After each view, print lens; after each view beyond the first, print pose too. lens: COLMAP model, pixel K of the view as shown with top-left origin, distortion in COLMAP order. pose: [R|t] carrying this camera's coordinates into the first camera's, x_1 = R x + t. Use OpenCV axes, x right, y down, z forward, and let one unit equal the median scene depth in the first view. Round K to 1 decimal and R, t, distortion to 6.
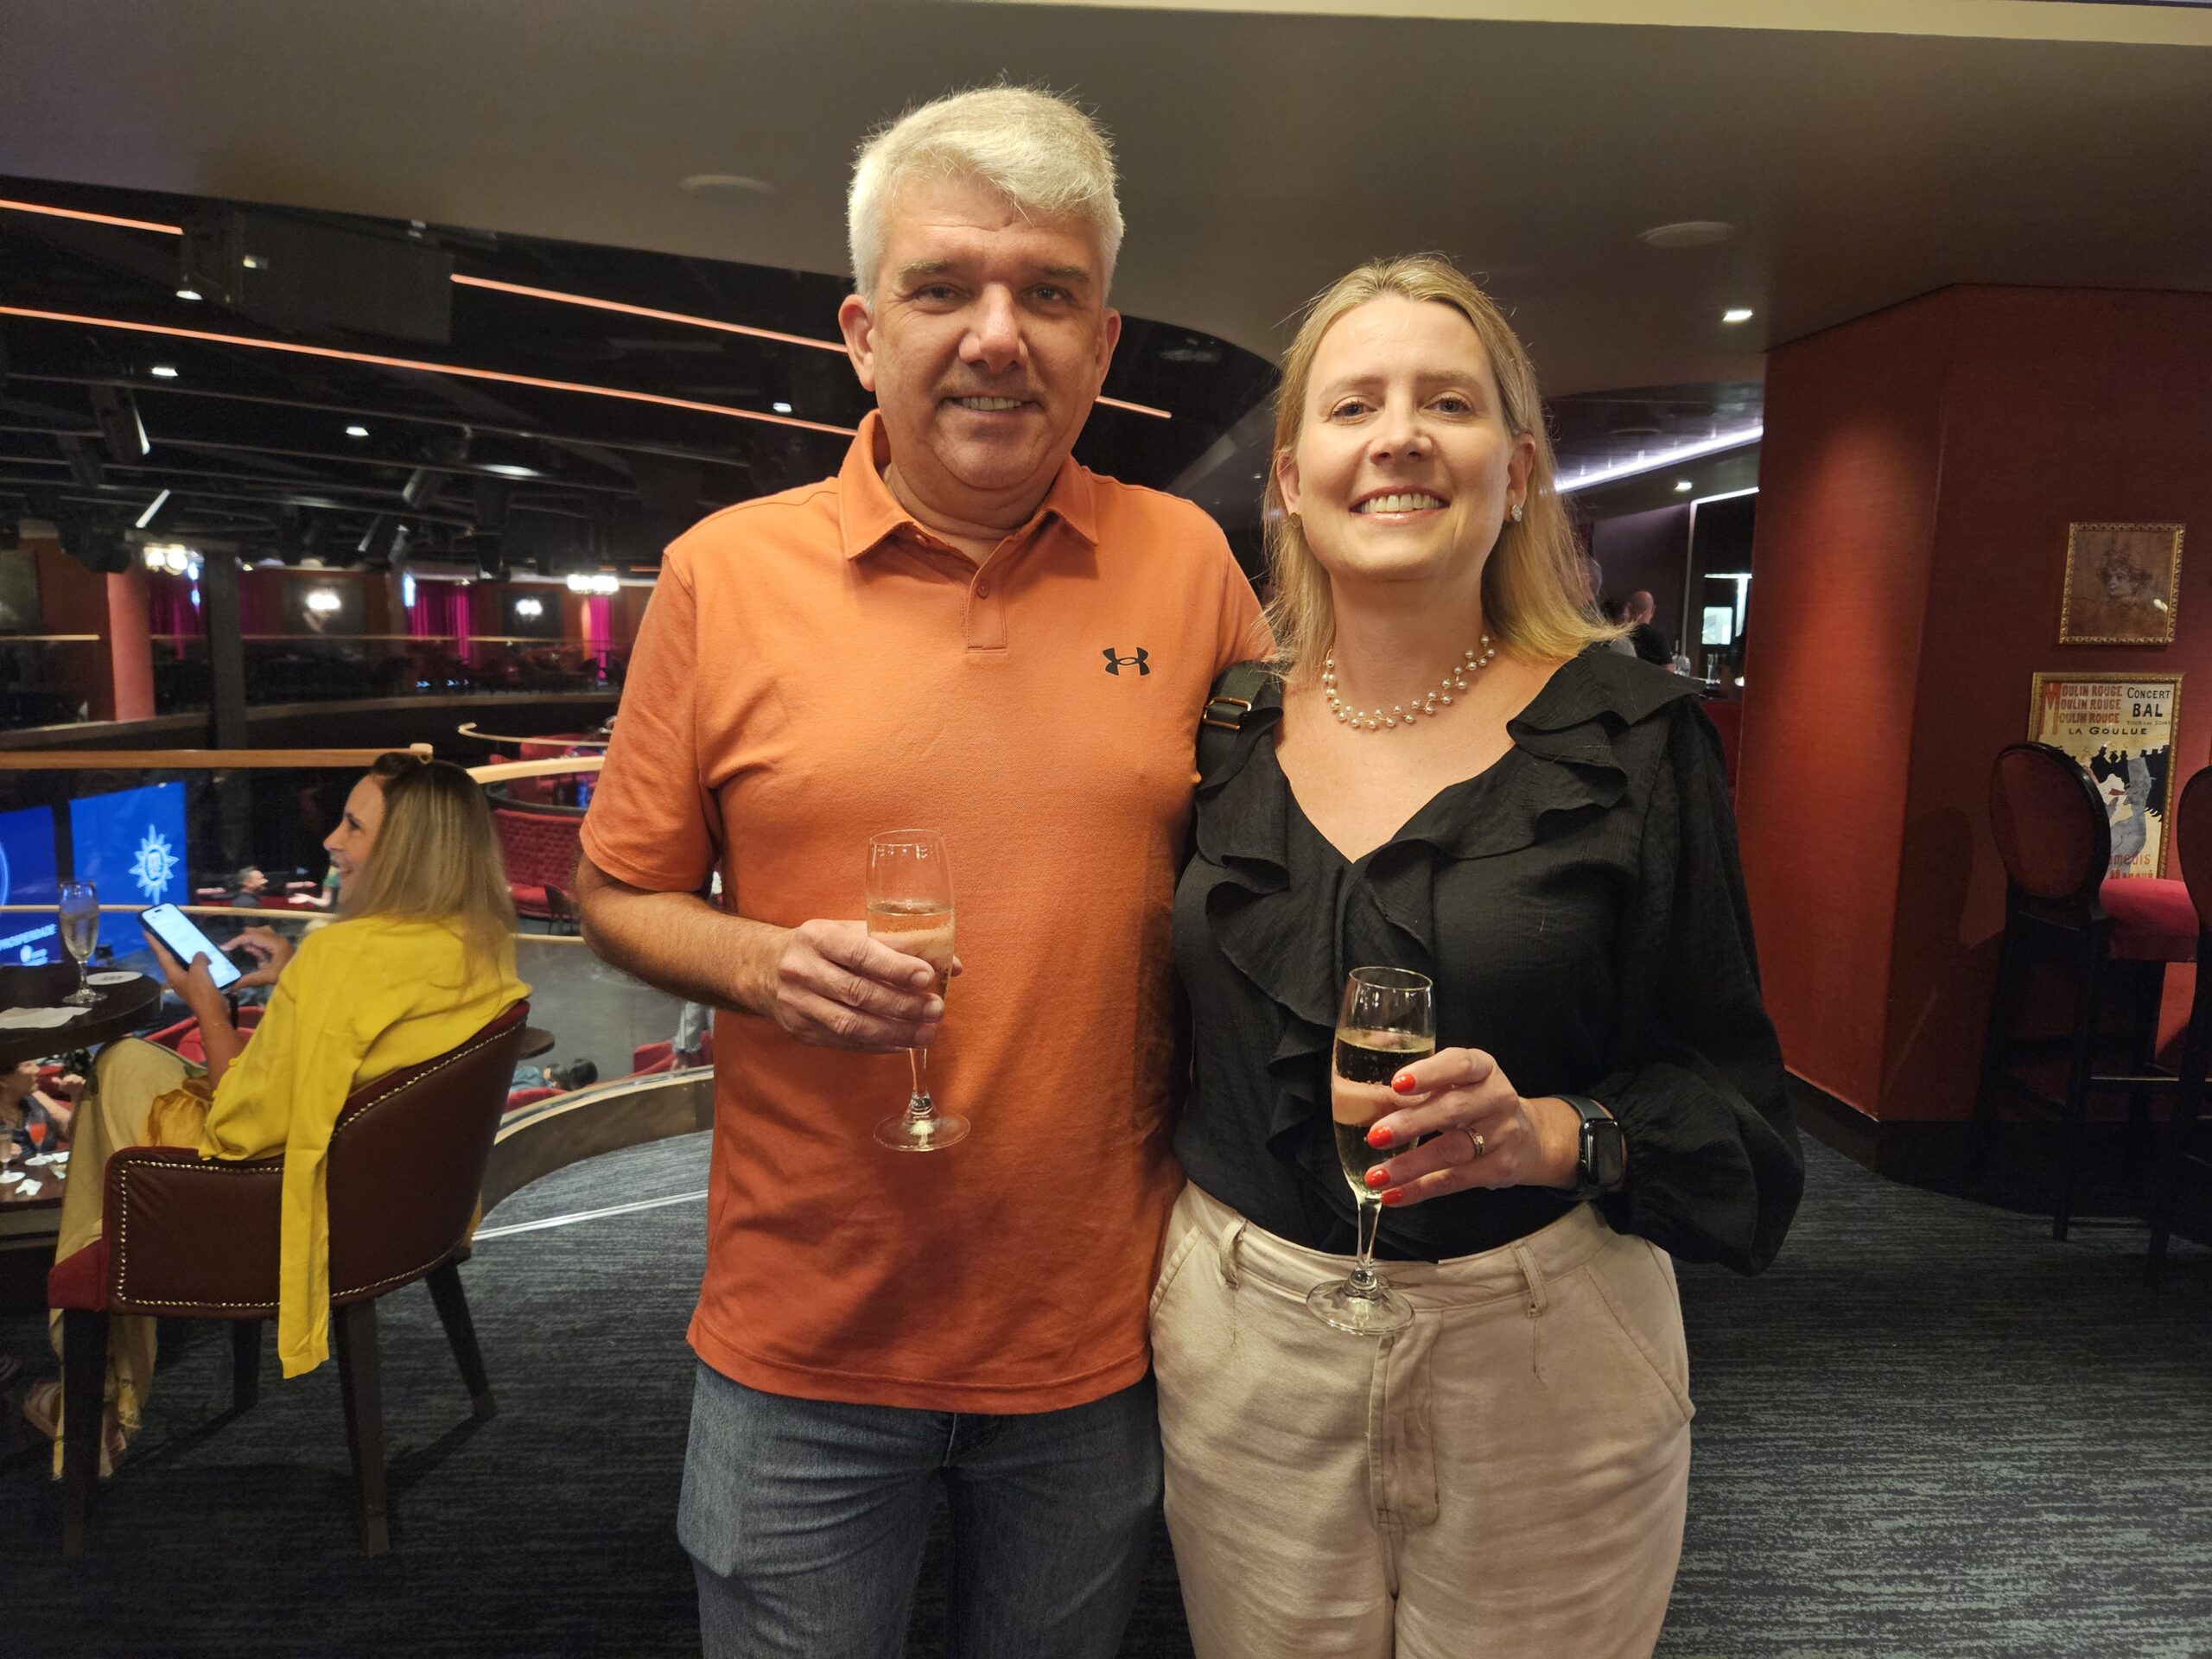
lens RADIAL K [[1496.2, 0, 1098.5], [0, 1496.2, 811.9], [0, 0, 1]] dist [0.035329, -0.034856]
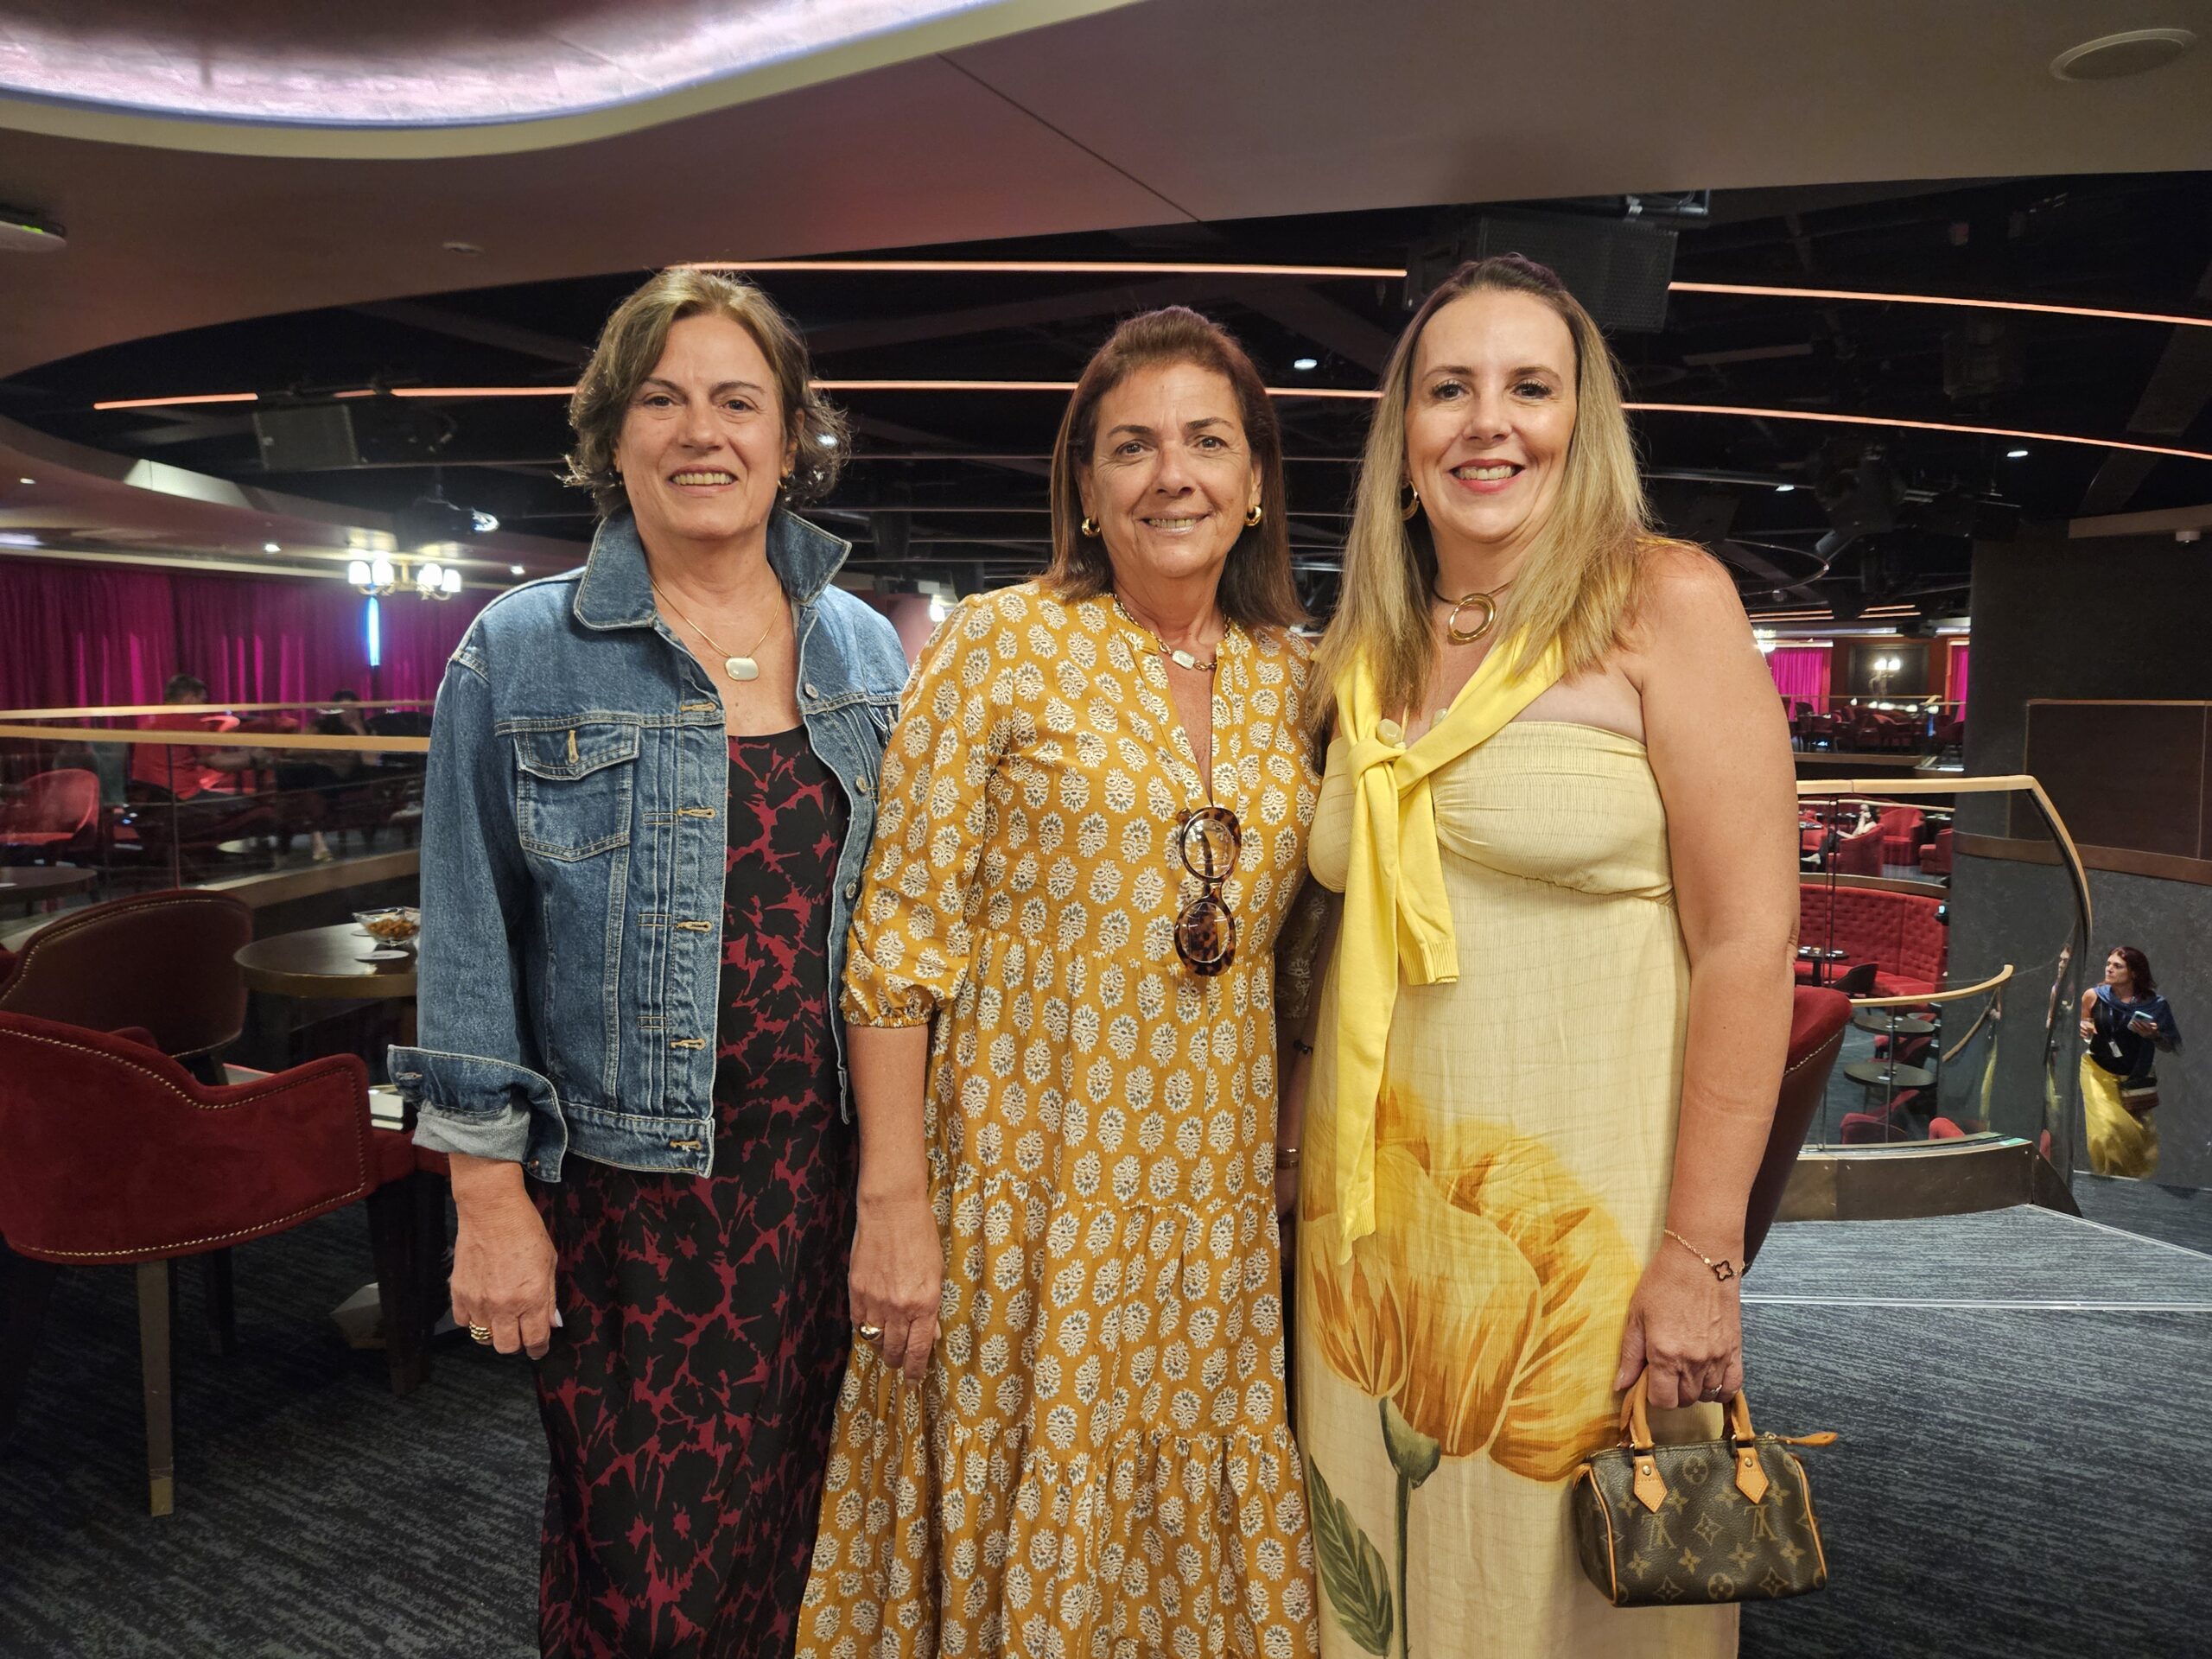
lens RADIAL K [[1490.5, 0, 1106.0], [0, 1490.5, 829.5], [0, 0, 1]] dist [0.039863, -0.037105]
pose [[0.835843, 0.037015, -0.547720, -0.191007], [-0.053316, 0.998481, -0.013884, 0.028869], [0.546374, 0.040807, 0.836547, 0.048540]]
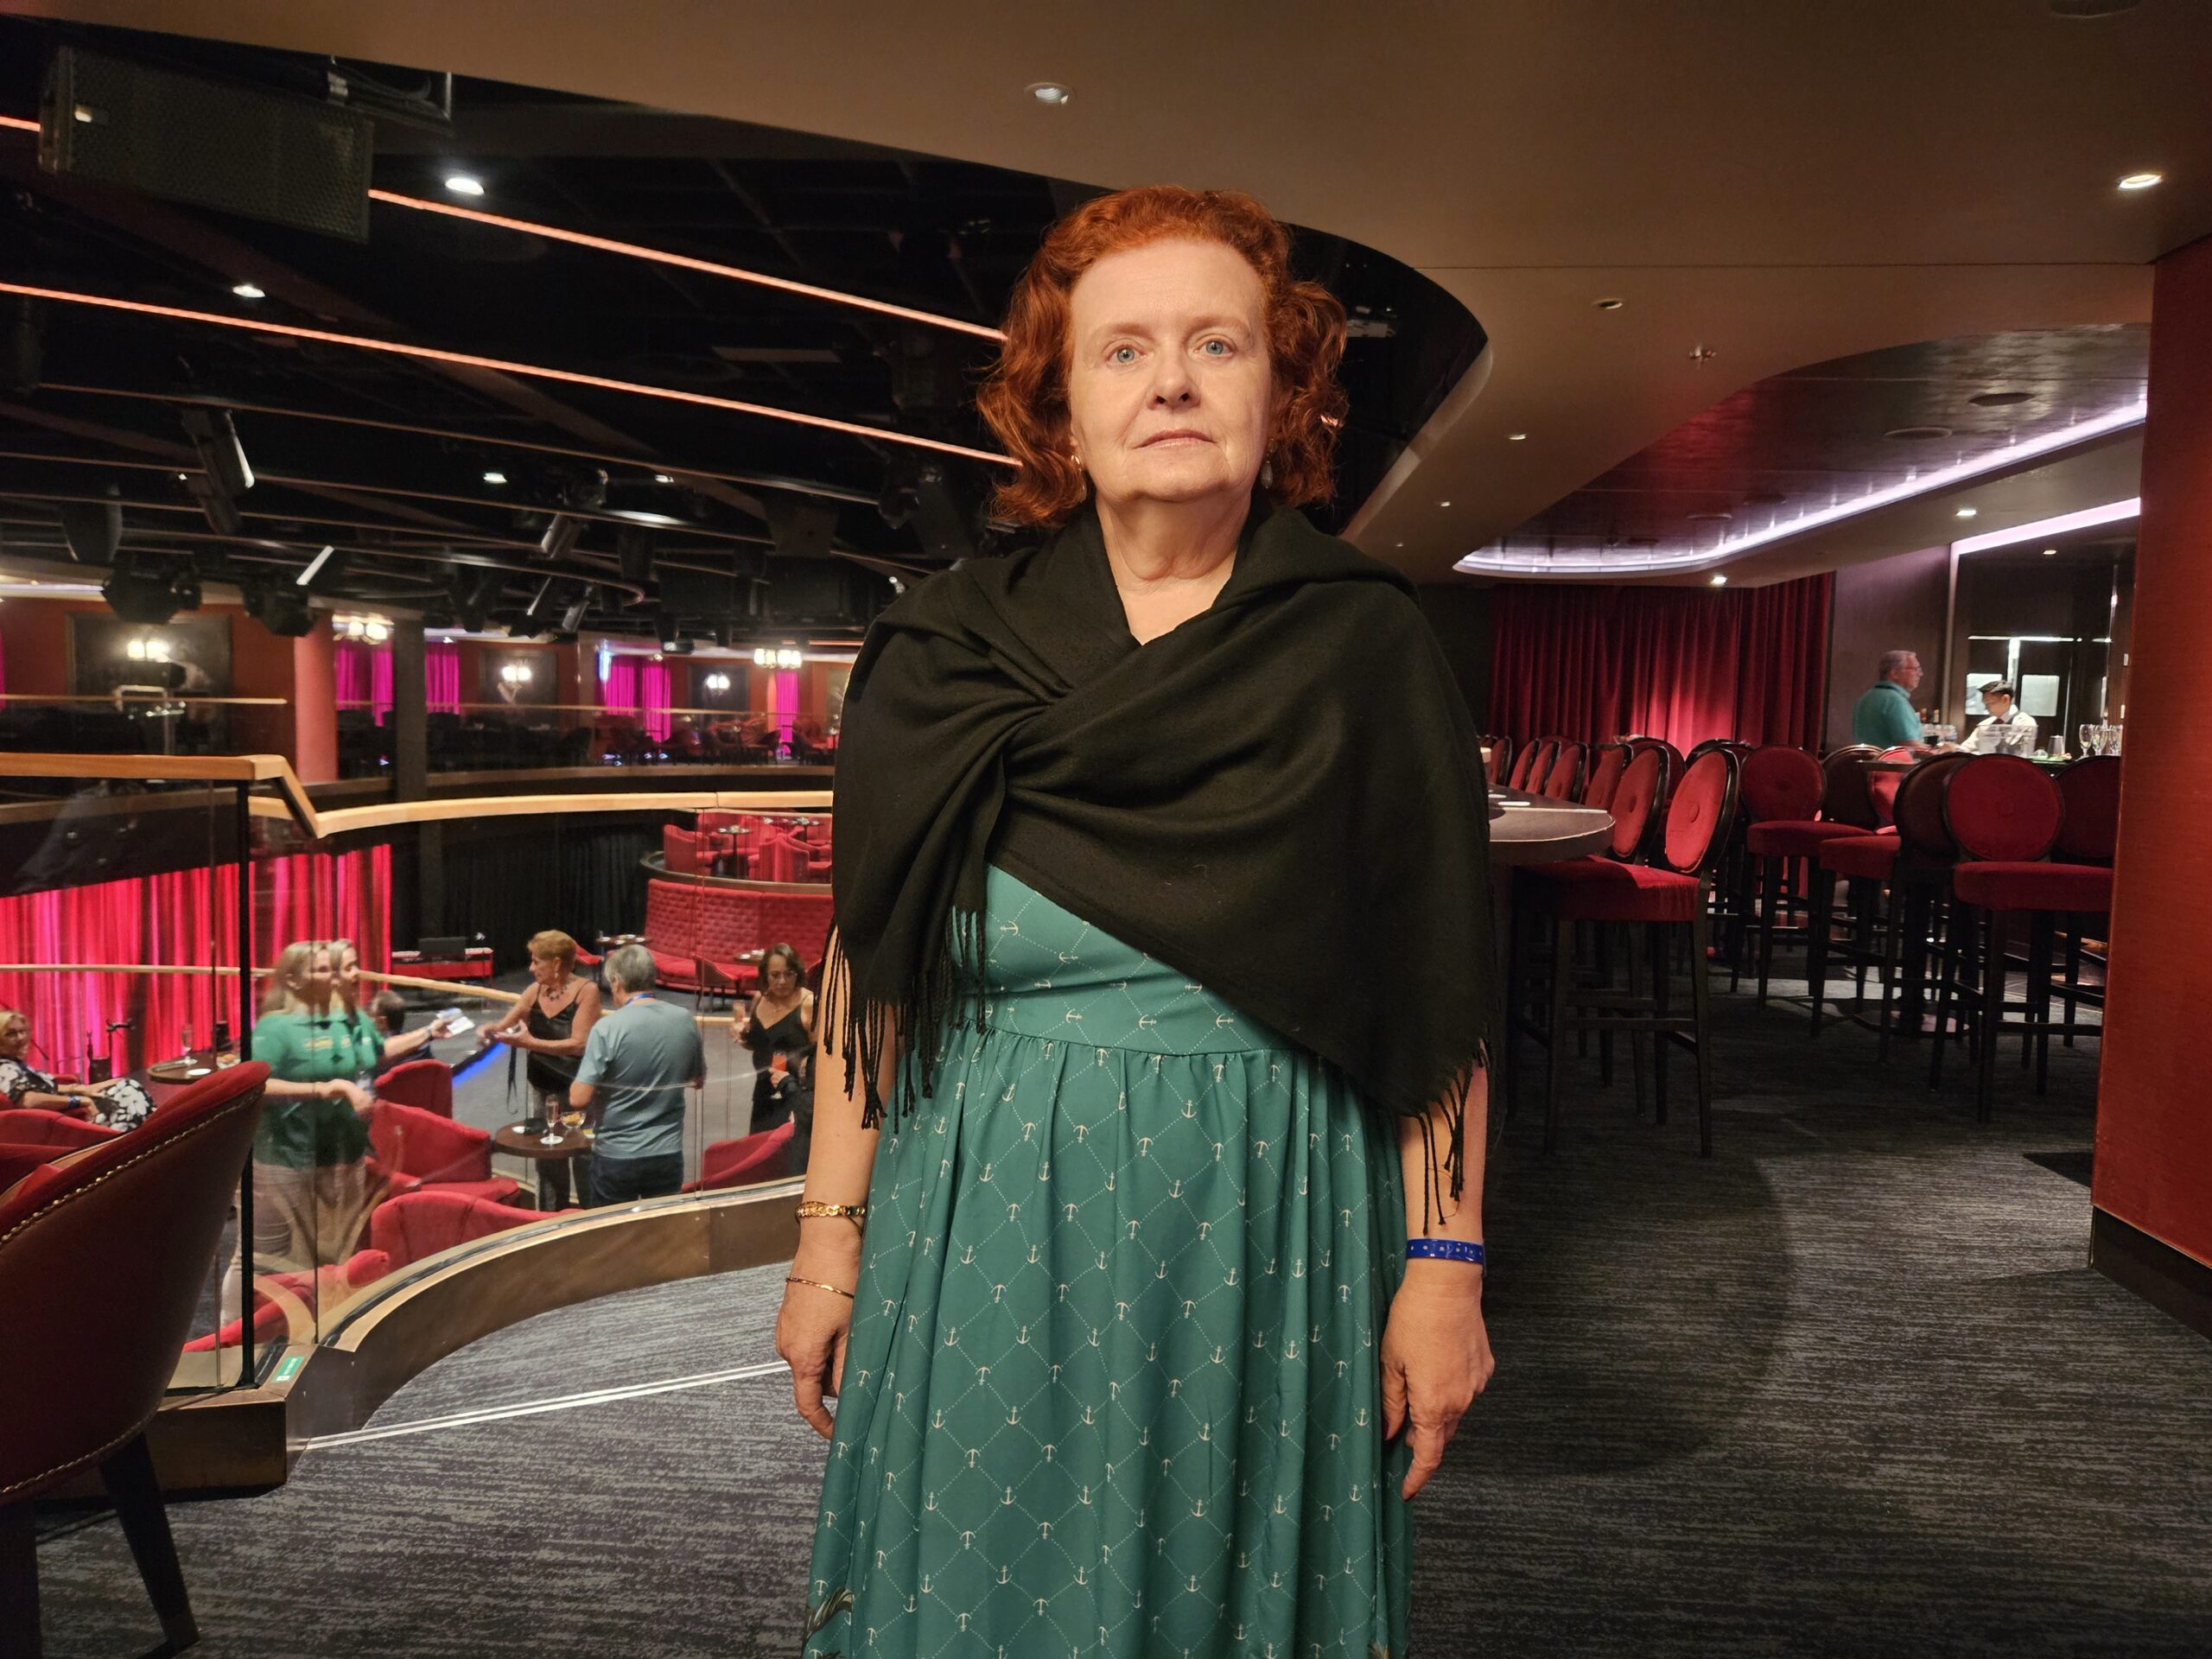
lens RADIAL K [[1501.9, 0, 1126.3], [0, 1501.9, 809.8], [0, 0, 1]] dist [0.054936, -0.046986]
pose [[0.994342, 0.015447, -0.105094, 0.036603], [-0.021466, 0.998178, -0.056386, 0.012491], [0.104031, 0.058323, 0.992862, 0.275542]]
